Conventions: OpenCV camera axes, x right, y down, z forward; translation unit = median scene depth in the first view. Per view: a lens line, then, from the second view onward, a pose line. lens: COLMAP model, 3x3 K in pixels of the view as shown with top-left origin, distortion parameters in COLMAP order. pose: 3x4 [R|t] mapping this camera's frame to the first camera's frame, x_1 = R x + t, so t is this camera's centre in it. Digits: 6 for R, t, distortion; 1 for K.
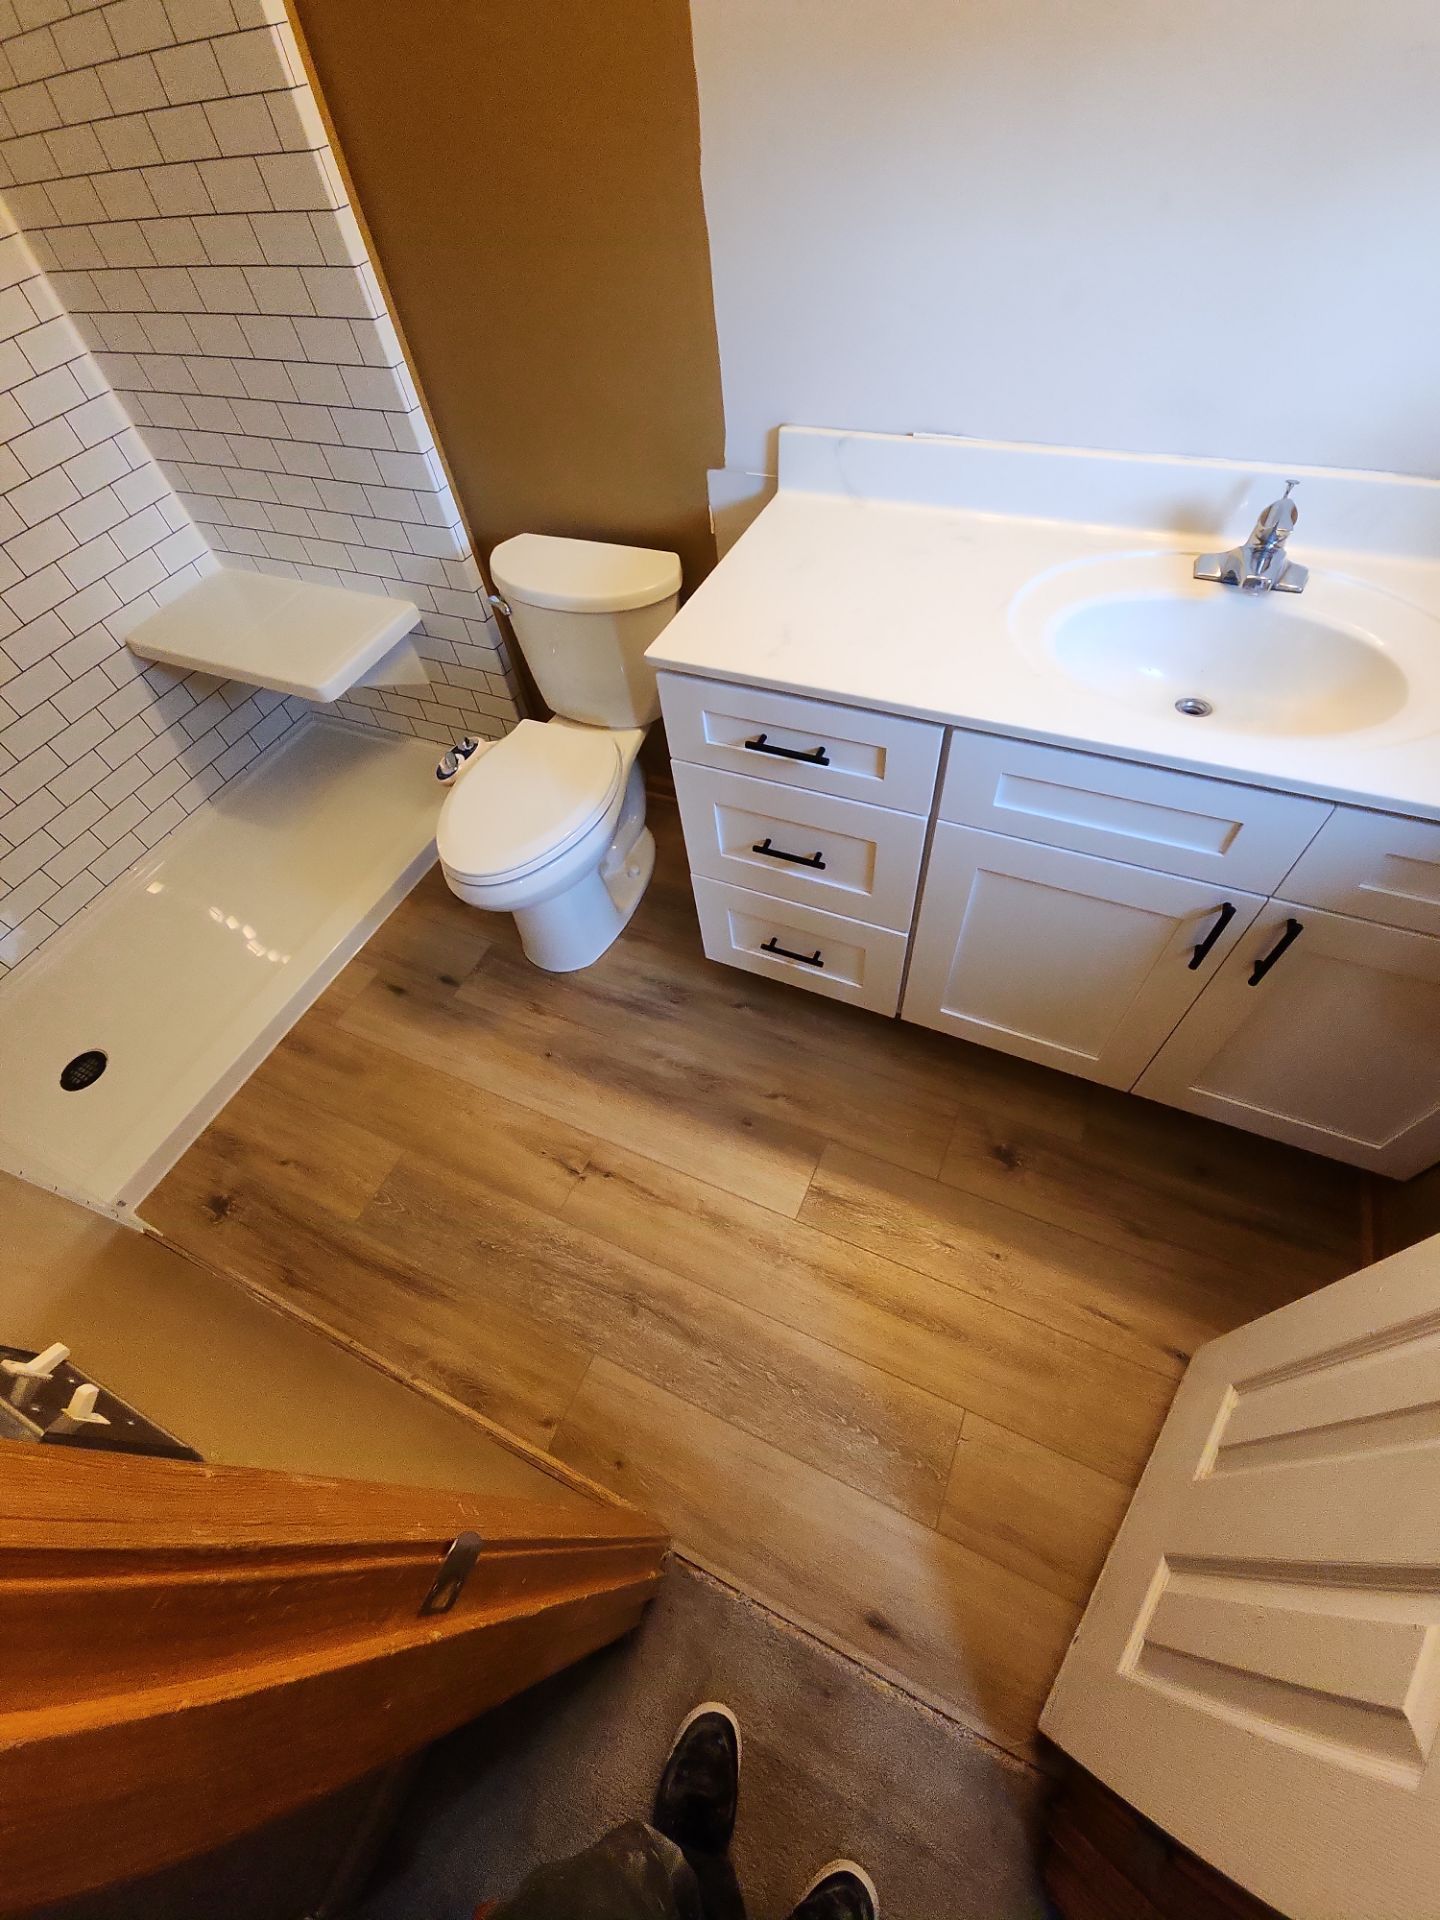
lens RADIAL K [[782.3, 0, 713.2], [0, 782.3, 960.8], [0, 0, 1]] dist [0.002992, 0.000117]
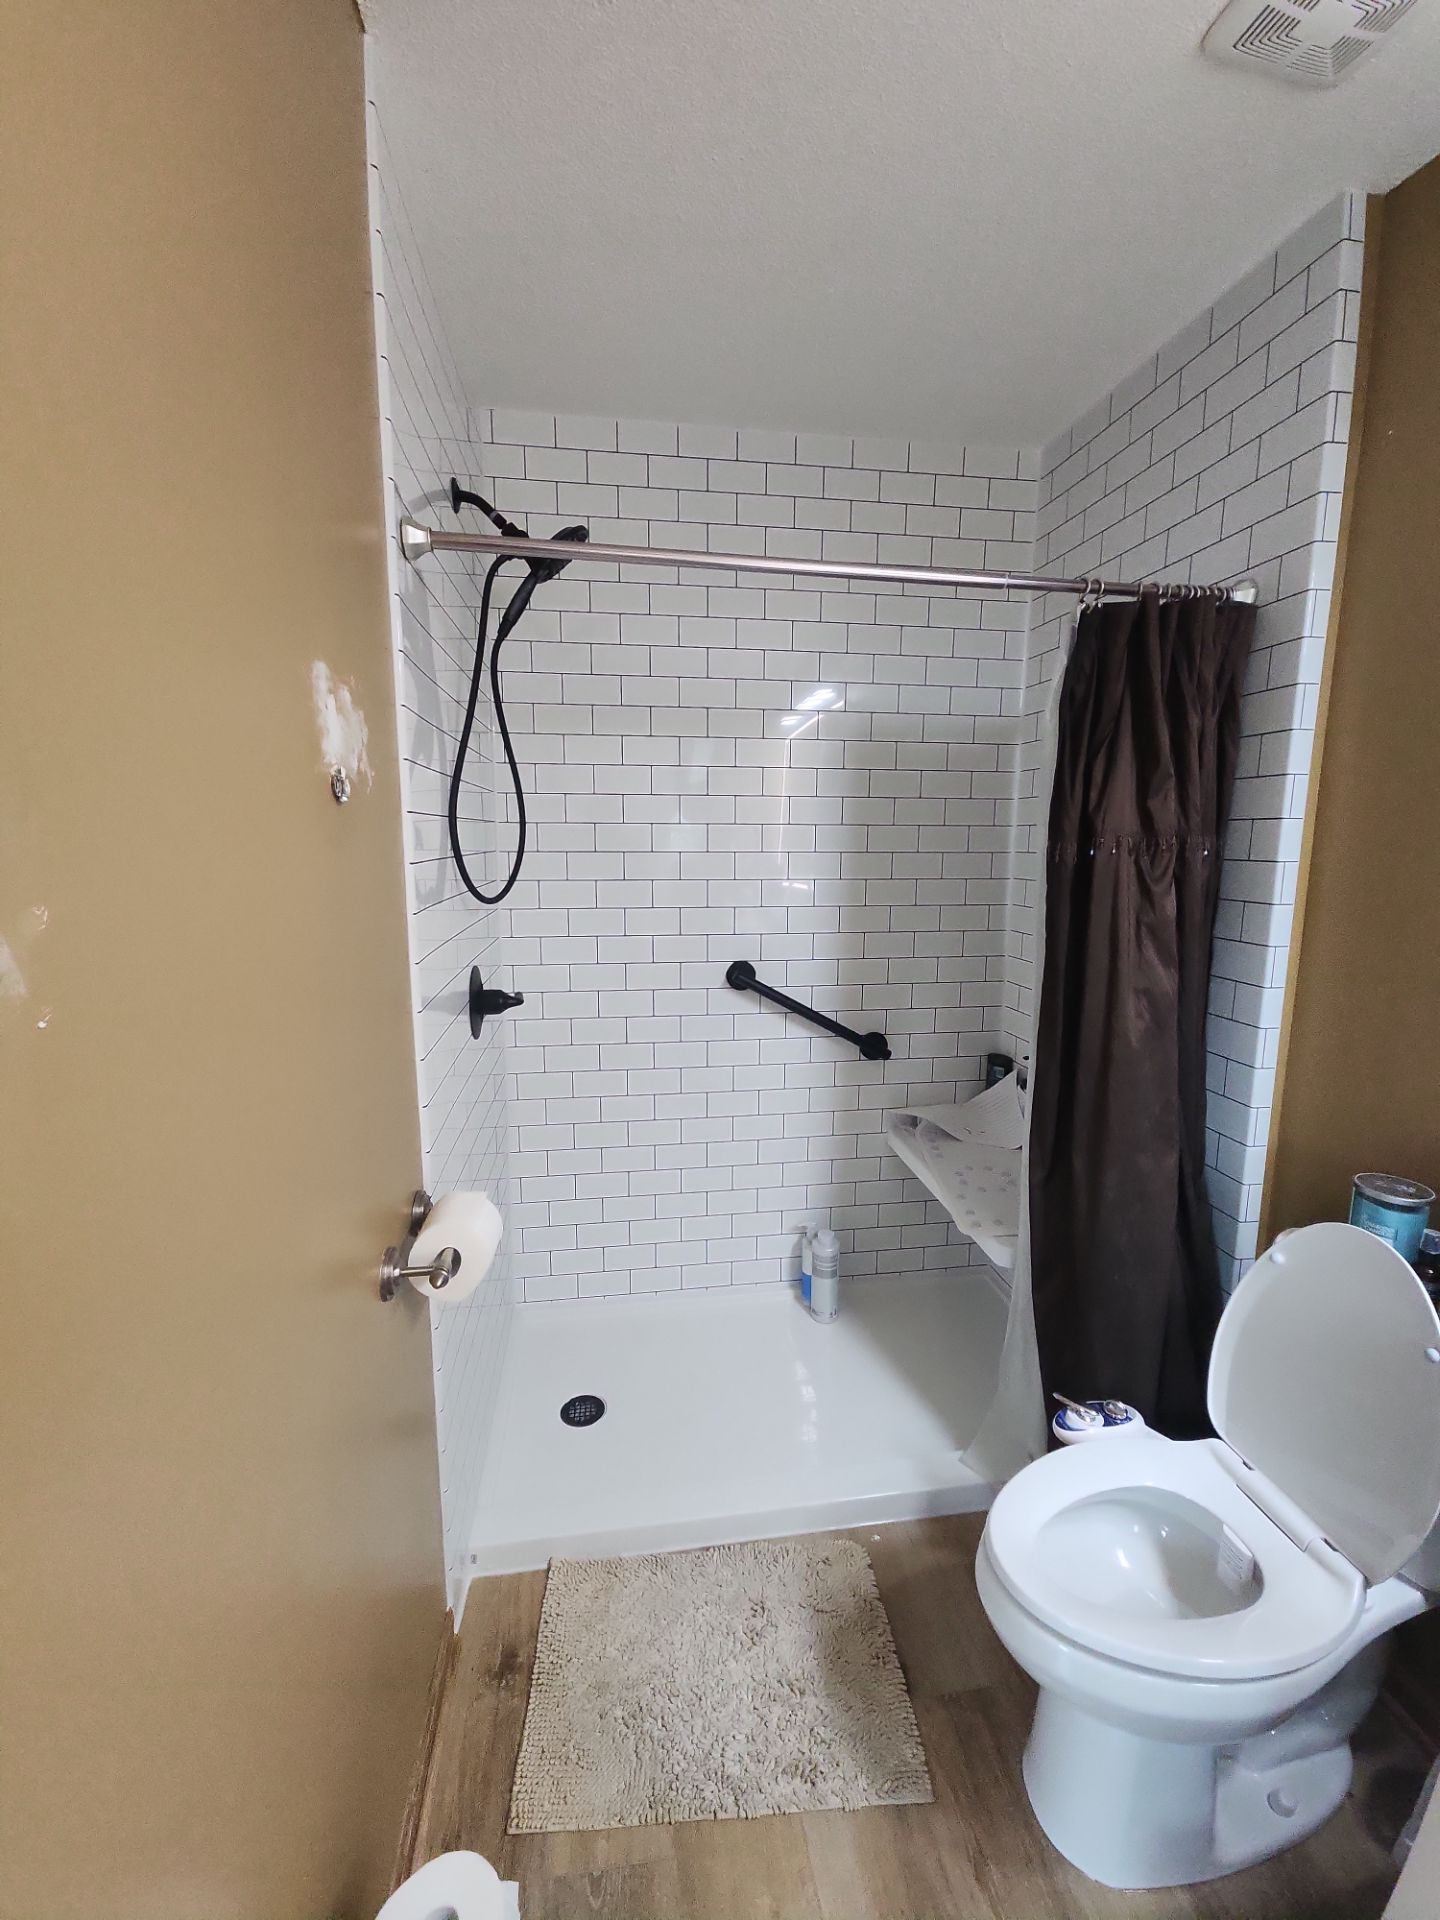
lens RADIAL K [[776.5, 0, 717.9], [0, 776.5, 962.6], [0, 0, 1]] dist [0.001058, -0.011401]
pose [[0.556054, 0.228624, -0.799084, -0.044539], [-0.704669, 0.639494, -0.307390, -0.058861], [0.440733, 0.734015, 0.516698, 0.167057]]
